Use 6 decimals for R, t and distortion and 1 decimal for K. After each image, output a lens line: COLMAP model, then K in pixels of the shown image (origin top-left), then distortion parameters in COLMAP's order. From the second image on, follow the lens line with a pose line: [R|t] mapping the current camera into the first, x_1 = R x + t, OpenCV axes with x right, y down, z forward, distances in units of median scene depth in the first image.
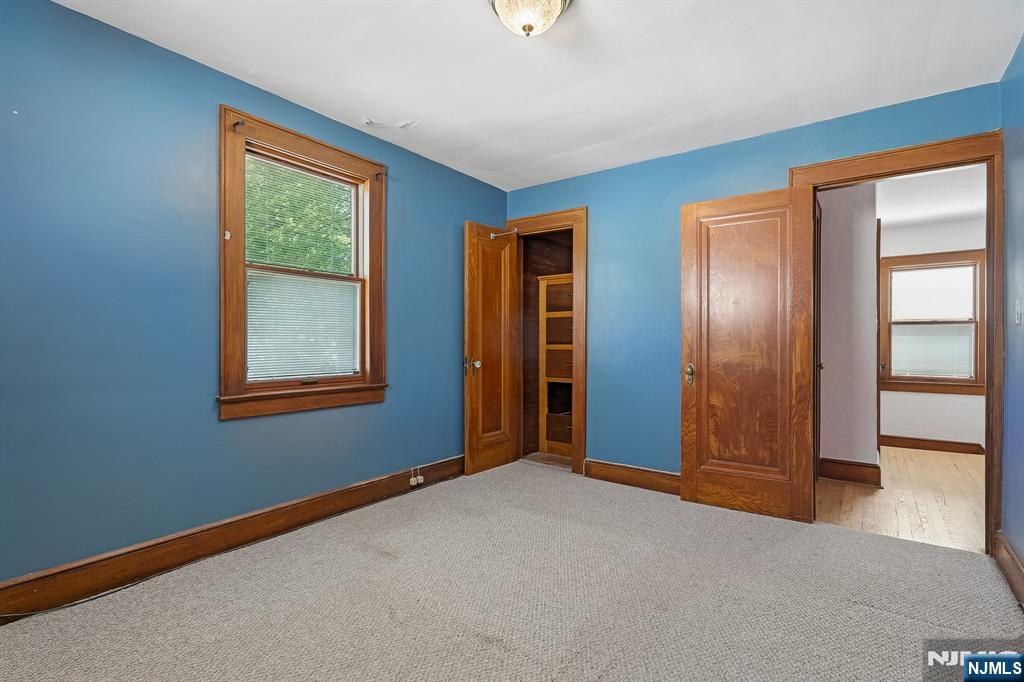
lens RADIAL K [[475.0, 0, 516.8], [0, 475.0, 345.0], [0, 0, 1]] dist [0.006040, -0.001791]
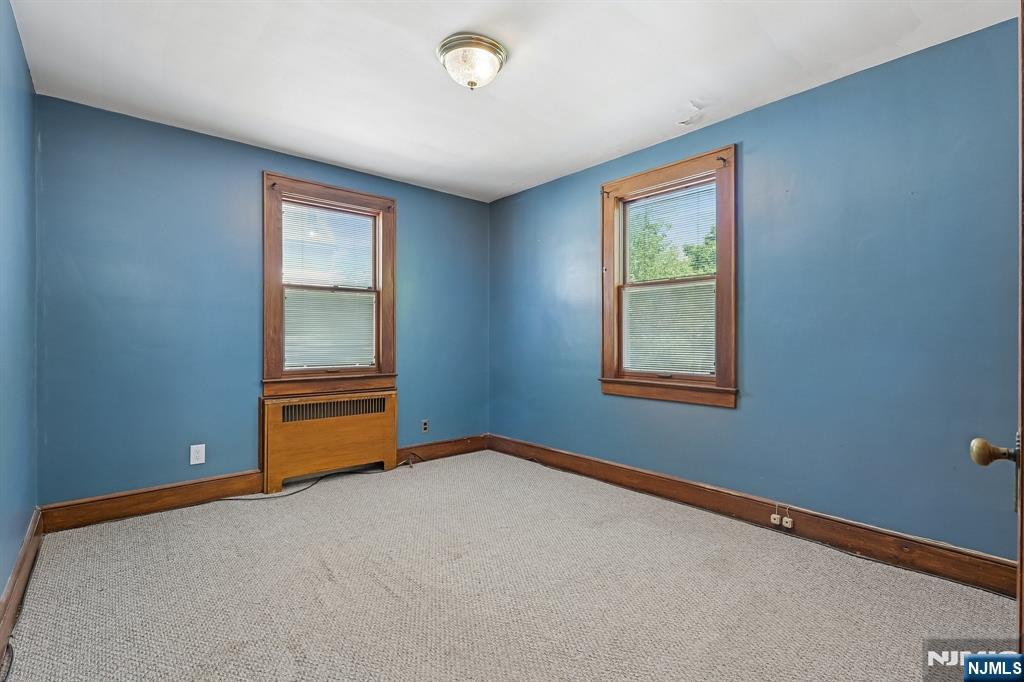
lens RADIAL K [[475.0, 0, 516.9], [0, 475.0, 339.0], [0, 0, 1]] dist [0.006040, -0.001791]
pose [[-0.216698, -0.001713, -0.976237, 0.721803], [-0.006132, 0.999981, -0.000393, -0.009697], [0.976220, 0.005901, -0.216704, 0.838445]]
